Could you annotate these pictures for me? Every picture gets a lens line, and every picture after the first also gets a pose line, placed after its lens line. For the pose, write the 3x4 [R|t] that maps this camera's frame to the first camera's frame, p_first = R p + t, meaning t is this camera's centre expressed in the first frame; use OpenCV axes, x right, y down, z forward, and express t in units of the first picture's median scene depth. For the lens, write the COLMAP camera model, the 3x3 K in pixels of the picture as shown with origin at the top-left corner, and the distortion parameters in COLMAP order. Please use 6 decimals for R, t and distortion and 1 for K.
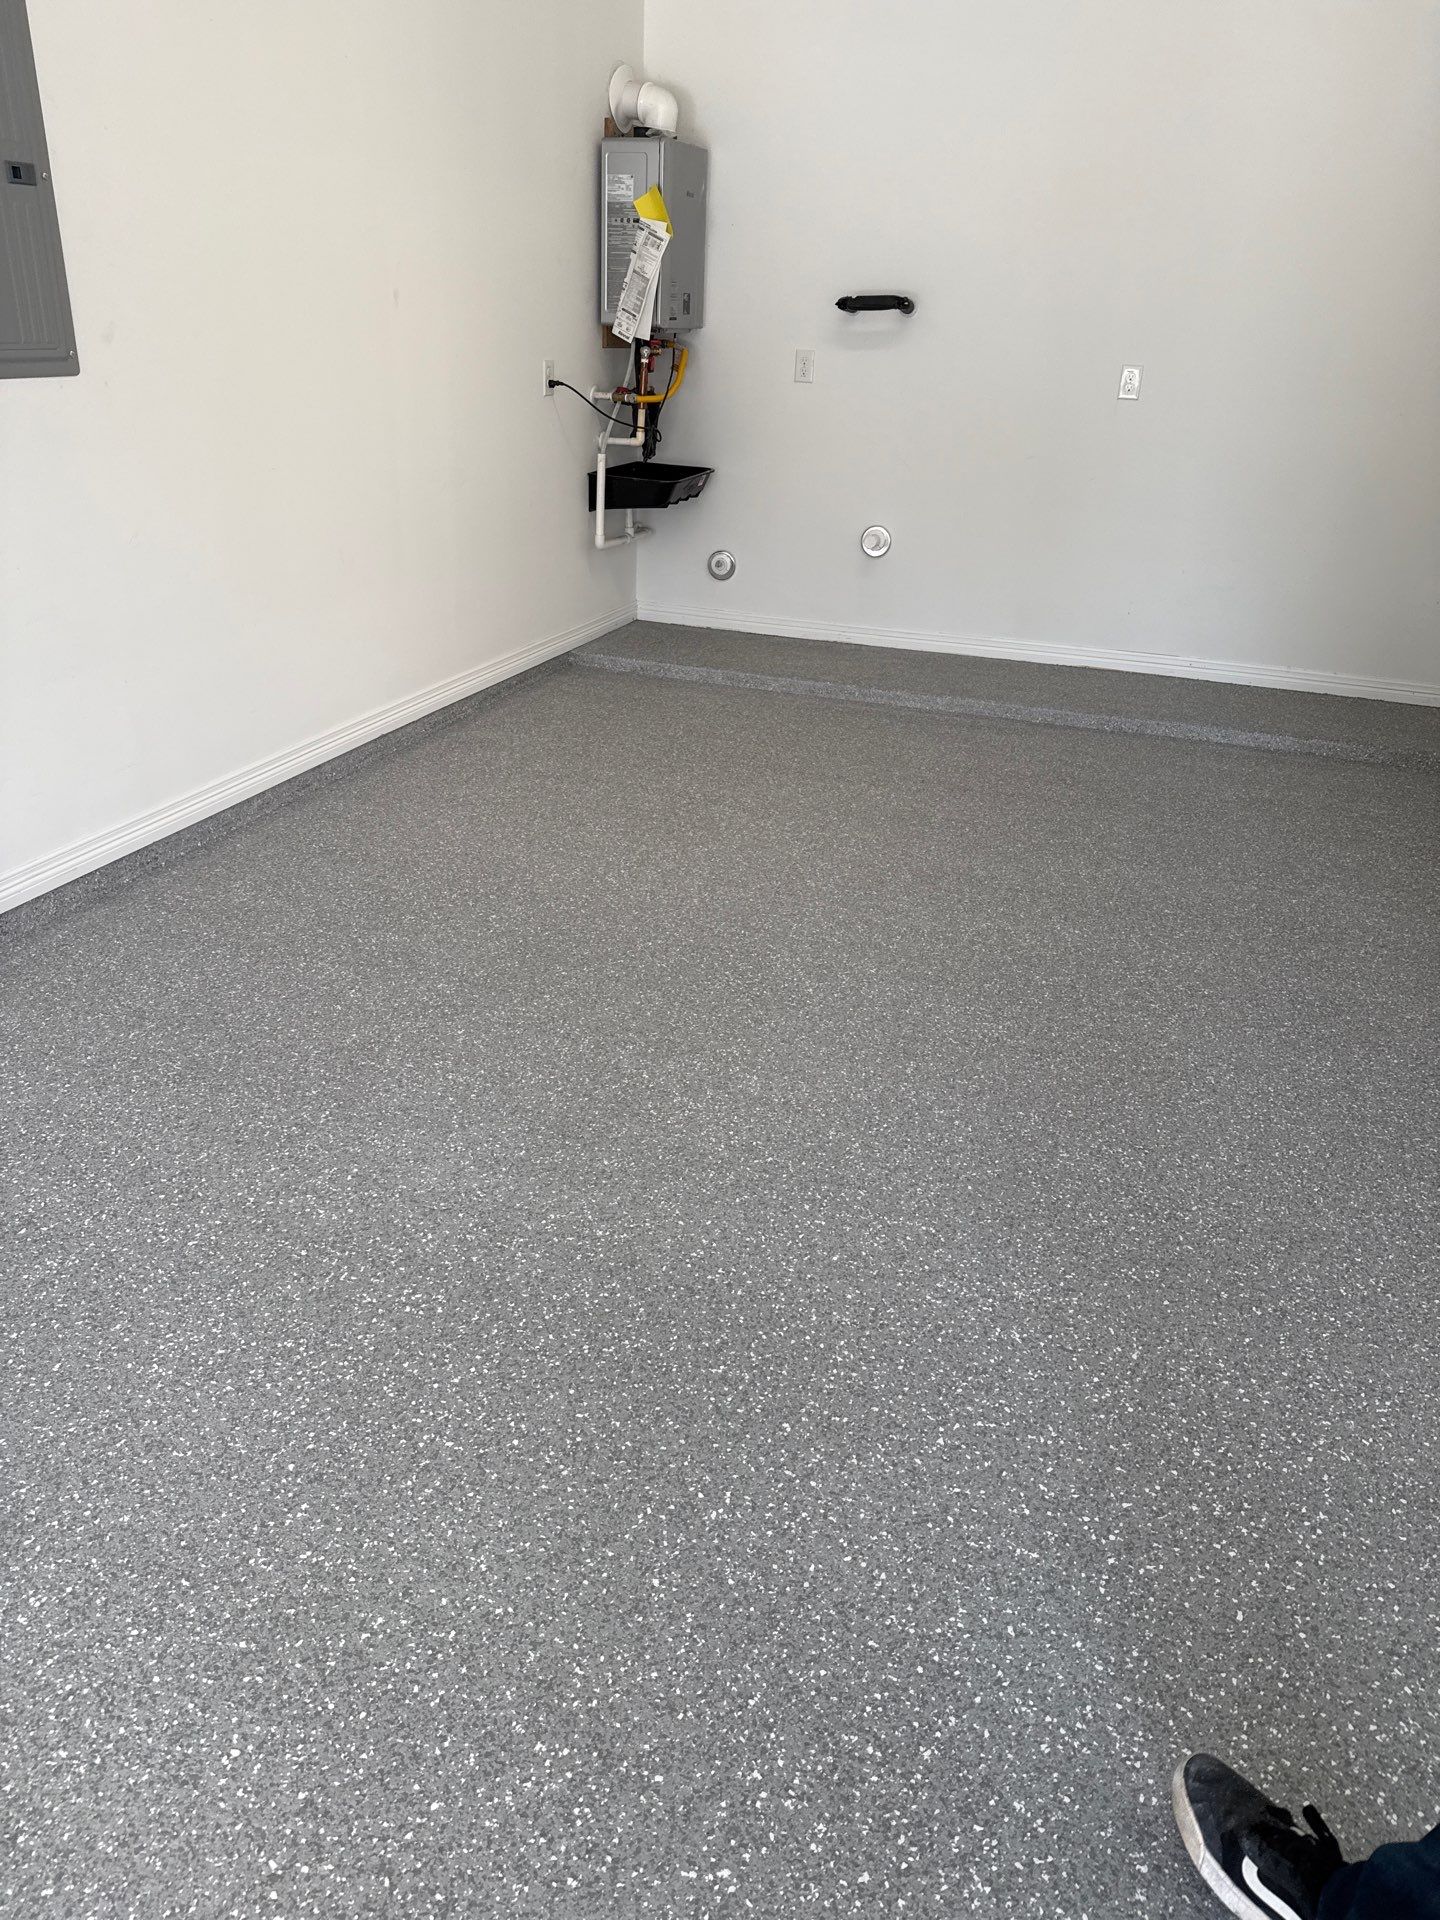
lens RADIAL K [[1355.2, 0, 725.6], [0, 1355.2, 956.2], [0, 0, 1]] dist [0.143748, -0.246954]
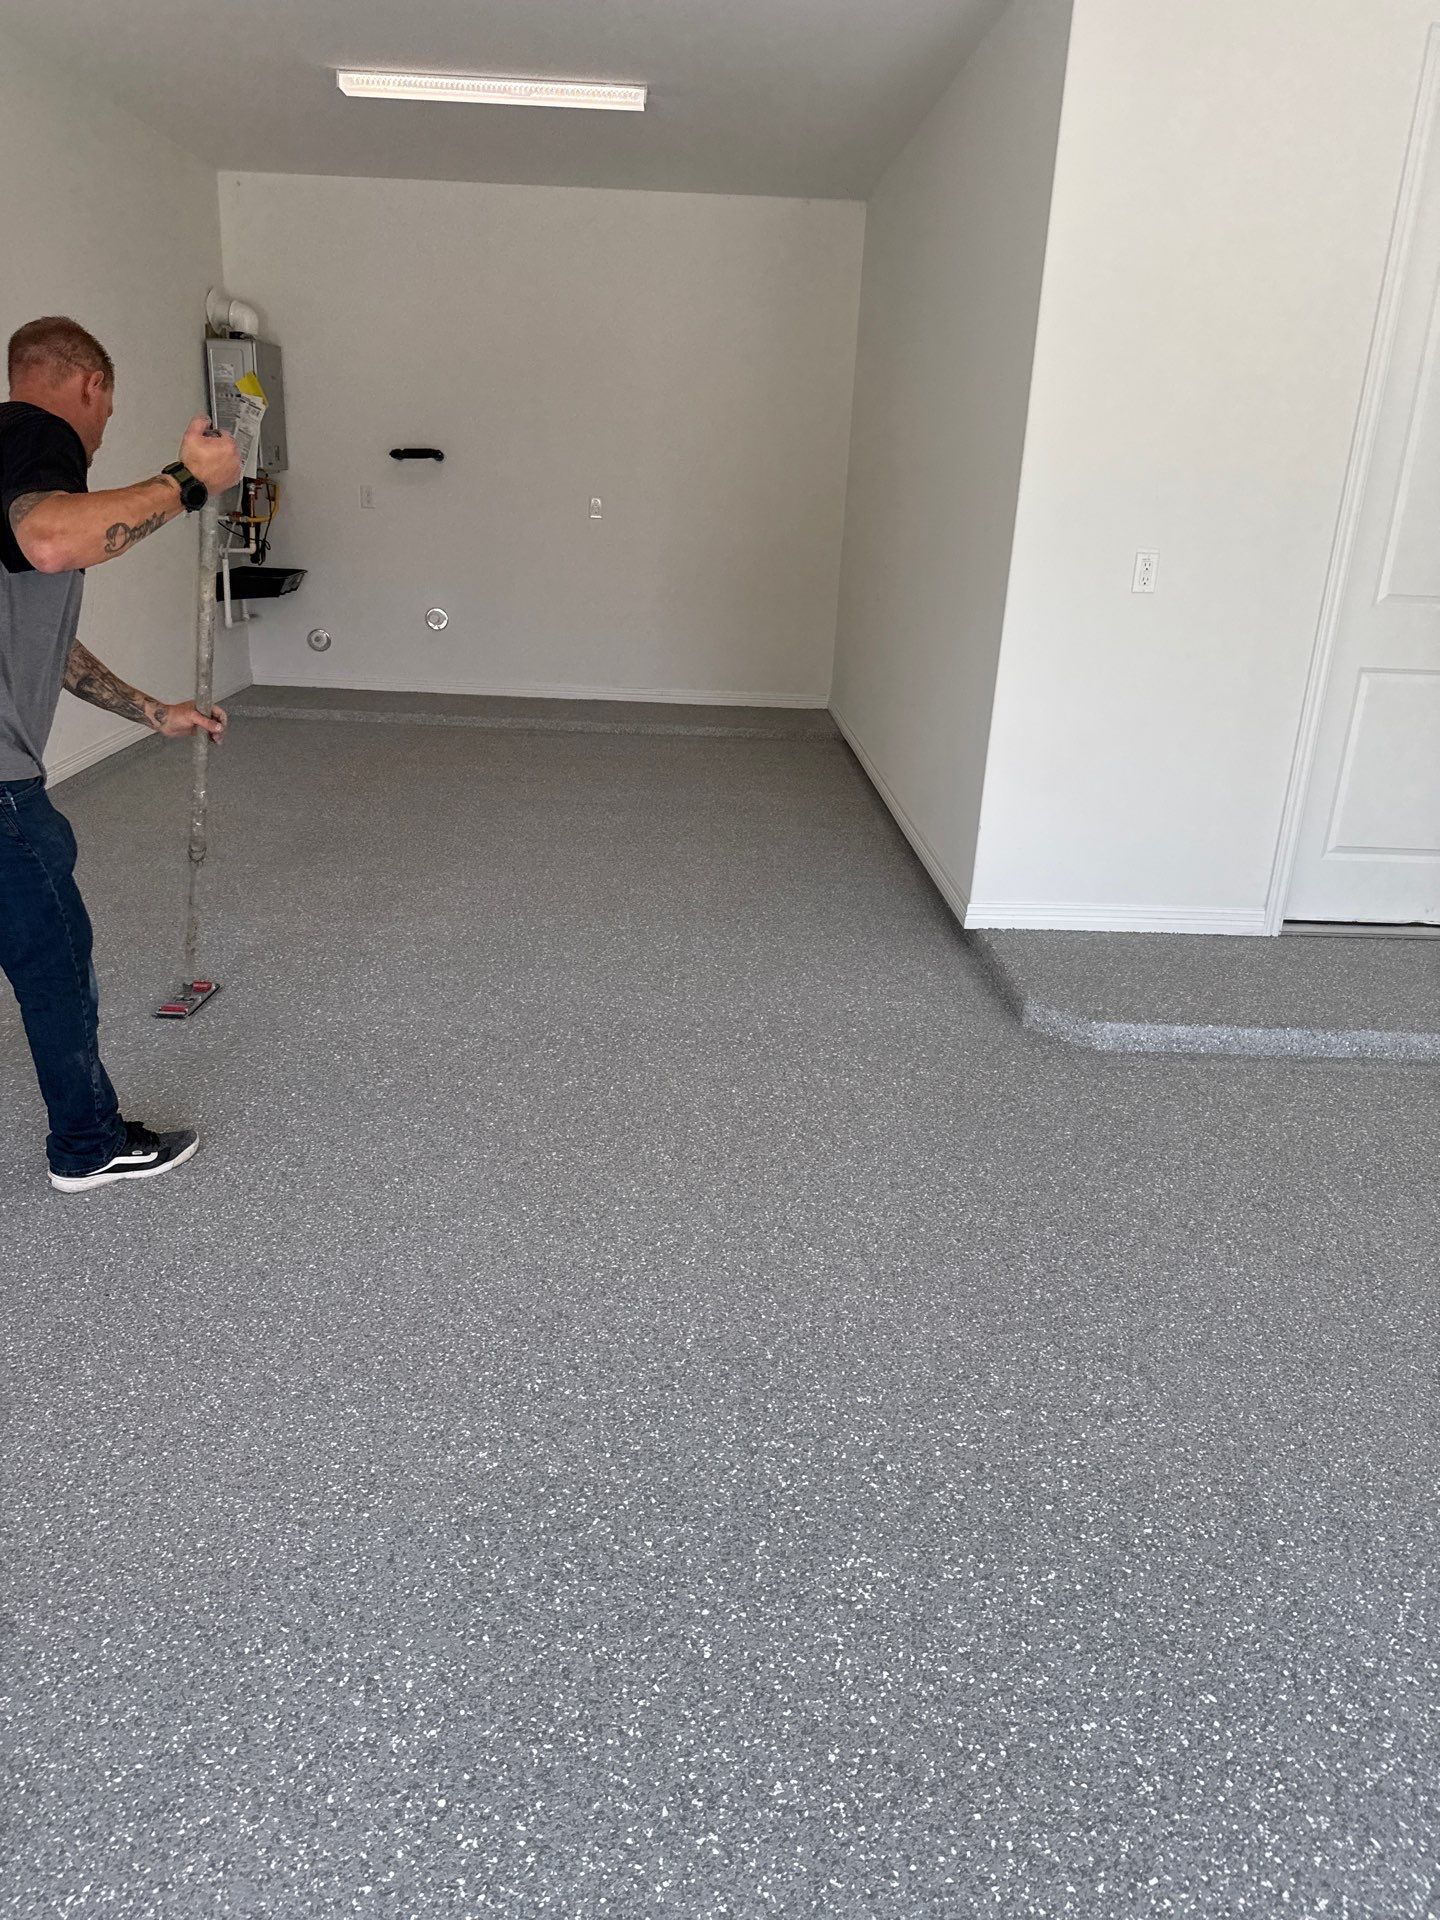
lens RADIAL K [[1339.3, 0, 693.2], [0, 1339.3, 961.1], [0, 0, 1]] dist [0.177216, -0.350490]
pose [[0.941151, -0.117779, 0.316802, -0.133617], [0.142166, 0.988318, -0.054916, 0.167355], [-0.306633, 0.096723, 0.946901, -0.381415]]
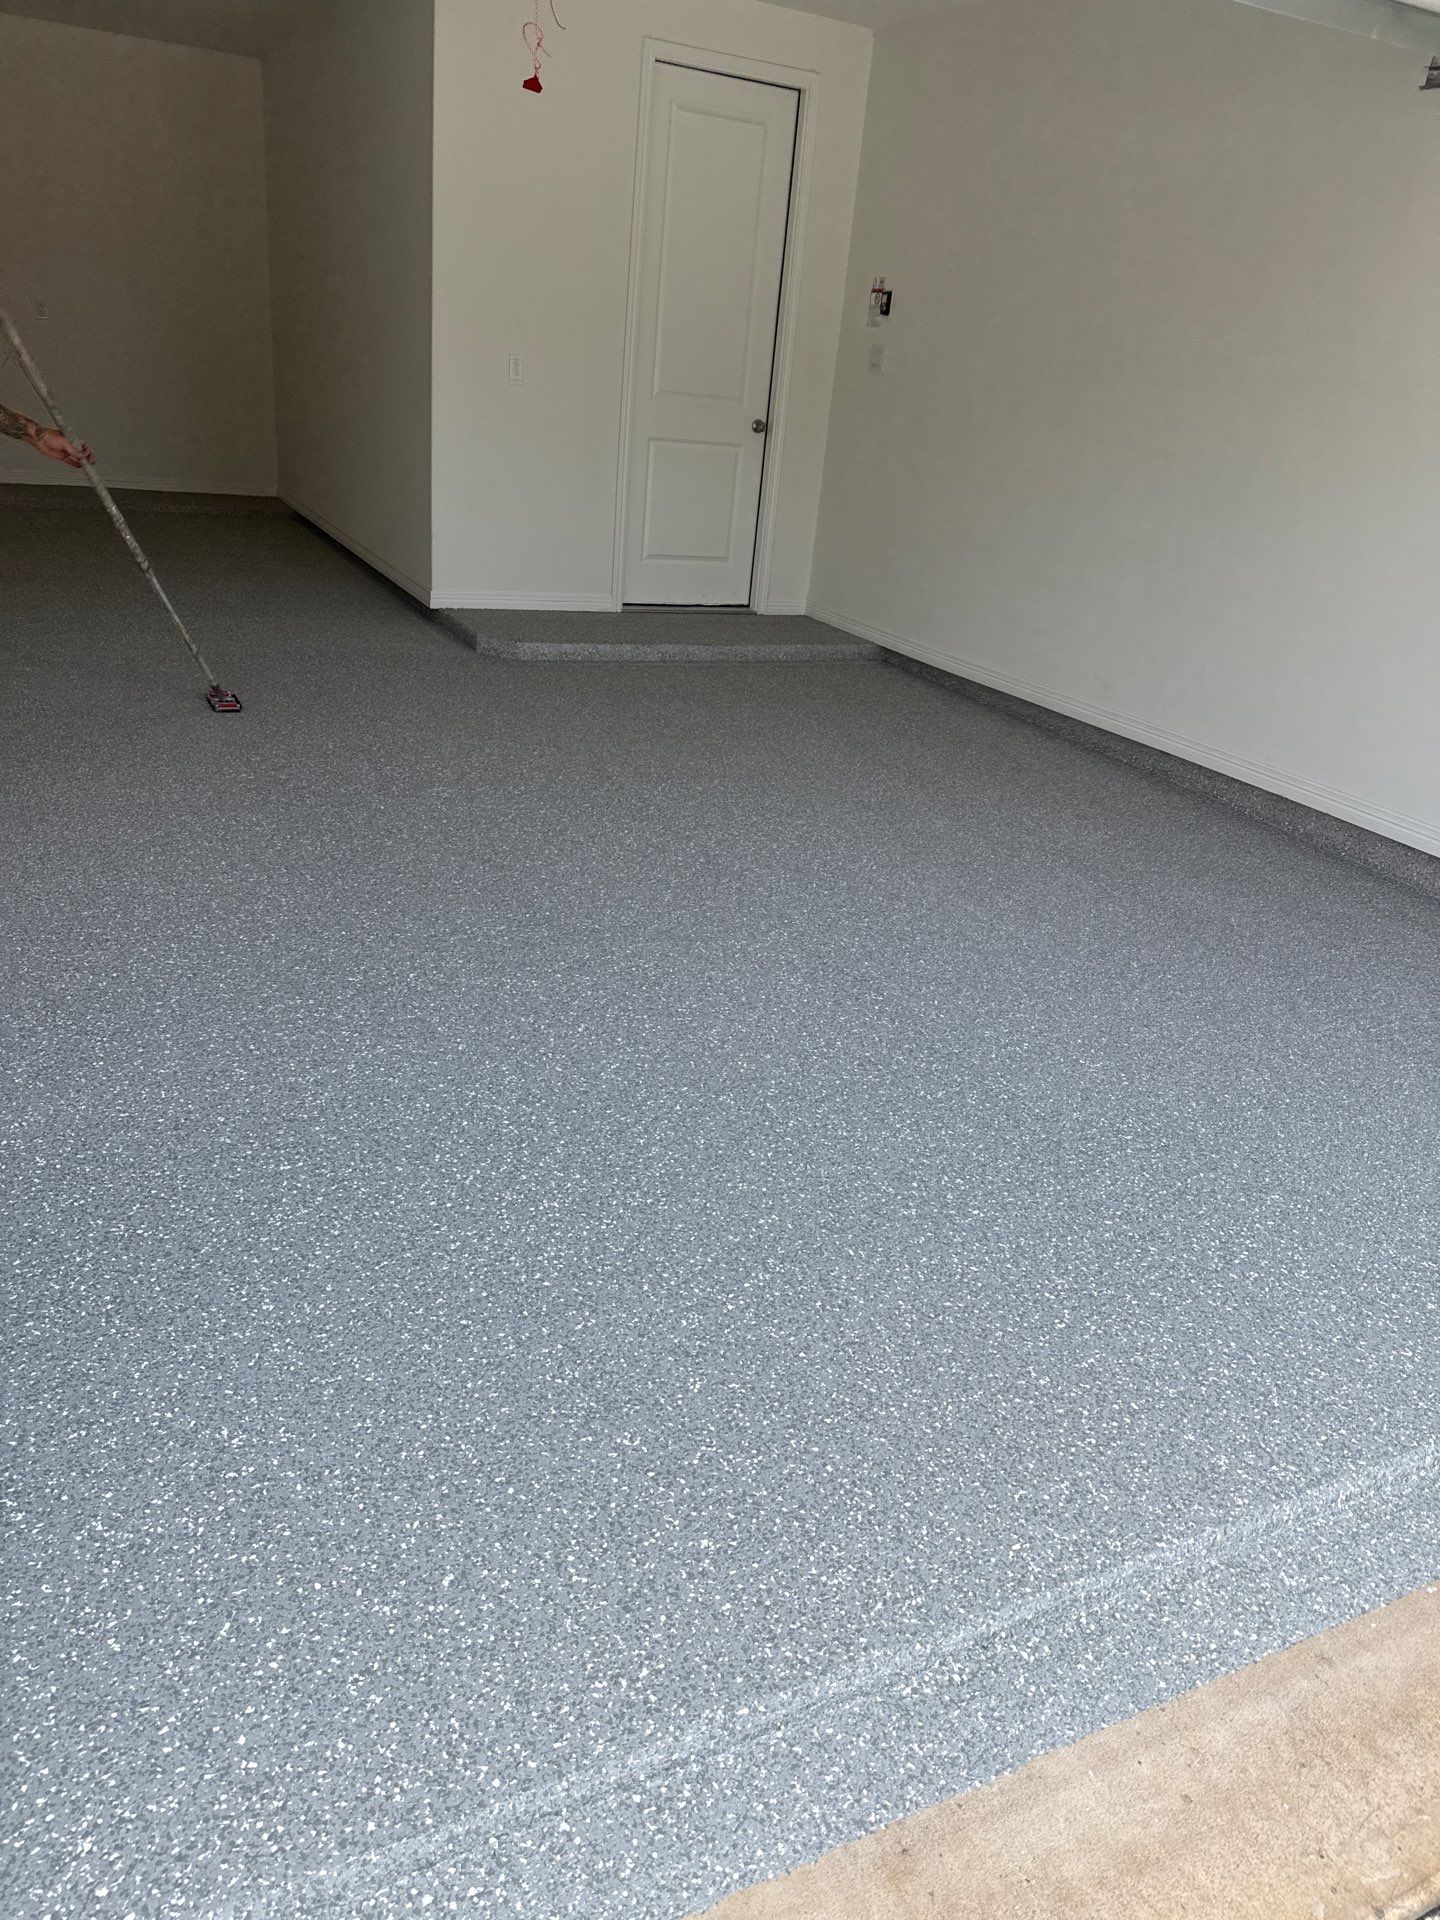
lens RADIAL K [[1372.4, 0, 732.9], [0, 1372.4, 987.5], [0, 0, 1]] dist [0.088251, -0.134126]
pose [[0.703354, -0.265736, 0.659301, -0.447576], [0.240832, 0.961725, 0.130707, 0.358261], [-0.668800, 0.066848, 0.740431, -0.756922]]
